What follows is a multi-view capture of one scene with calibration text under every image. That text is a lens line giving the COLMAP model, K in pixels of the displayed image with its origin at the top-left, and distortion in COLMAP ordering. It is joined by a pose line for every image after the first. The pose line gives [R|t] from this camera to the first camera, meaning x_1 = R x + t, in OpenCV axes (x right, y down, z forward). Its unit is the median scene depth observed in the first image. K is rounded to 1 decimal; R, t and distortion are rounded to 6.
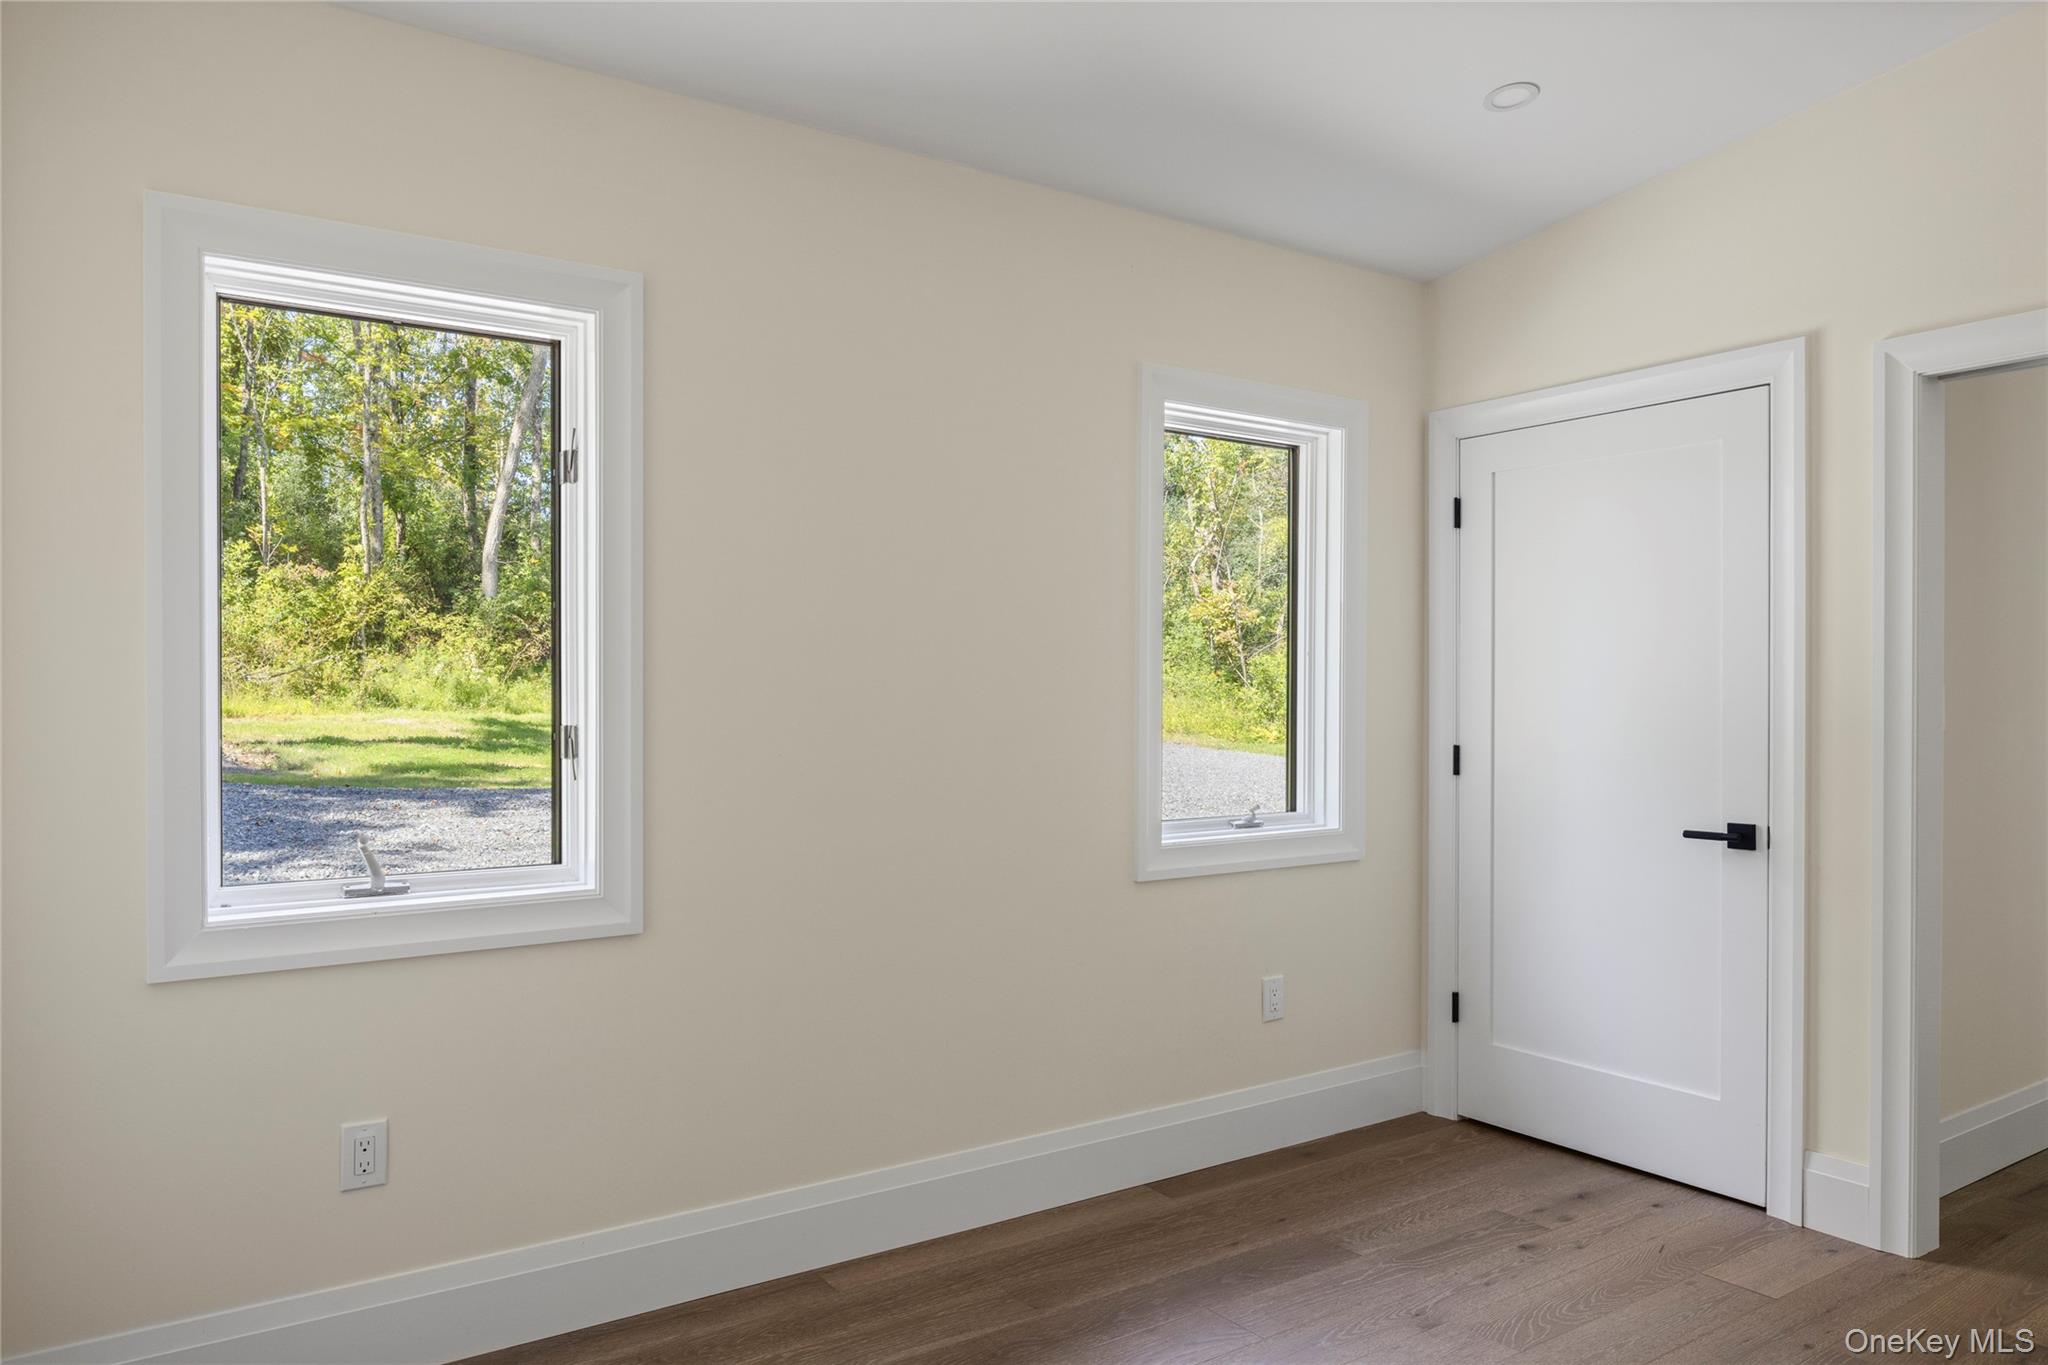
lens RADIAL K [[1391.8, 0, 1024.0], [0, 1391.8, 682.5], [0, 0, 1]] dist [-0.009795, 0.001890]
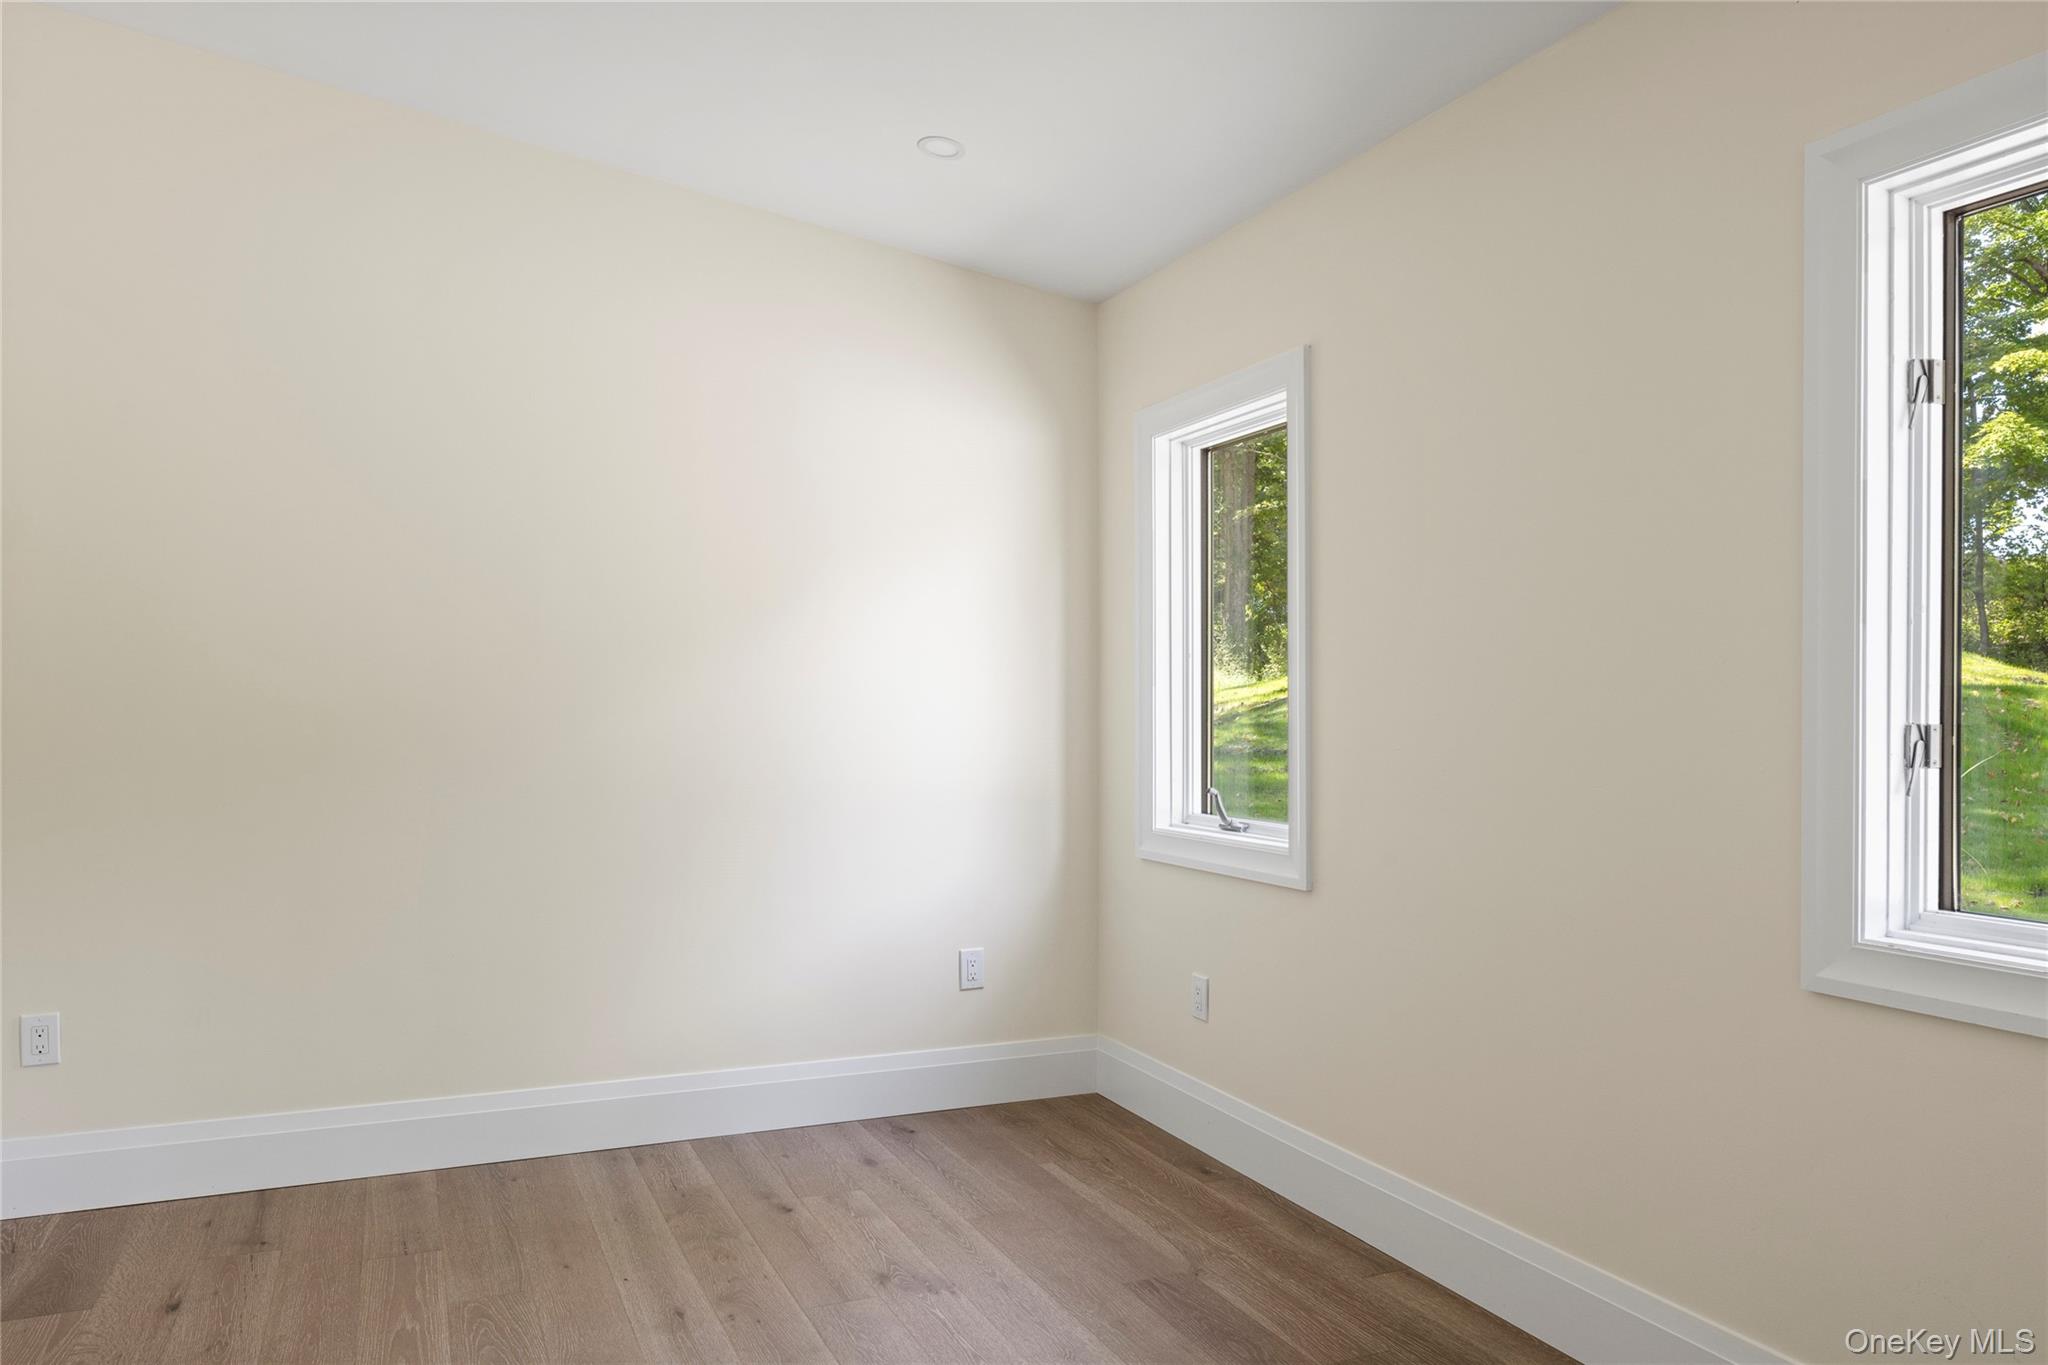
lens RADIAL K [[1391.8, 0, 1024.0], [0, 1391.8, 682.5], [0, 0, 1]] dist [-0.009795, 0.001890]
pose [[-0.164208, -0.014985, -0.986312, 0.970430], [-0.010190, 0.999857, -0.013494, 0.016761], [0.986373, 0.007835, -0.164337, 0.963494]]
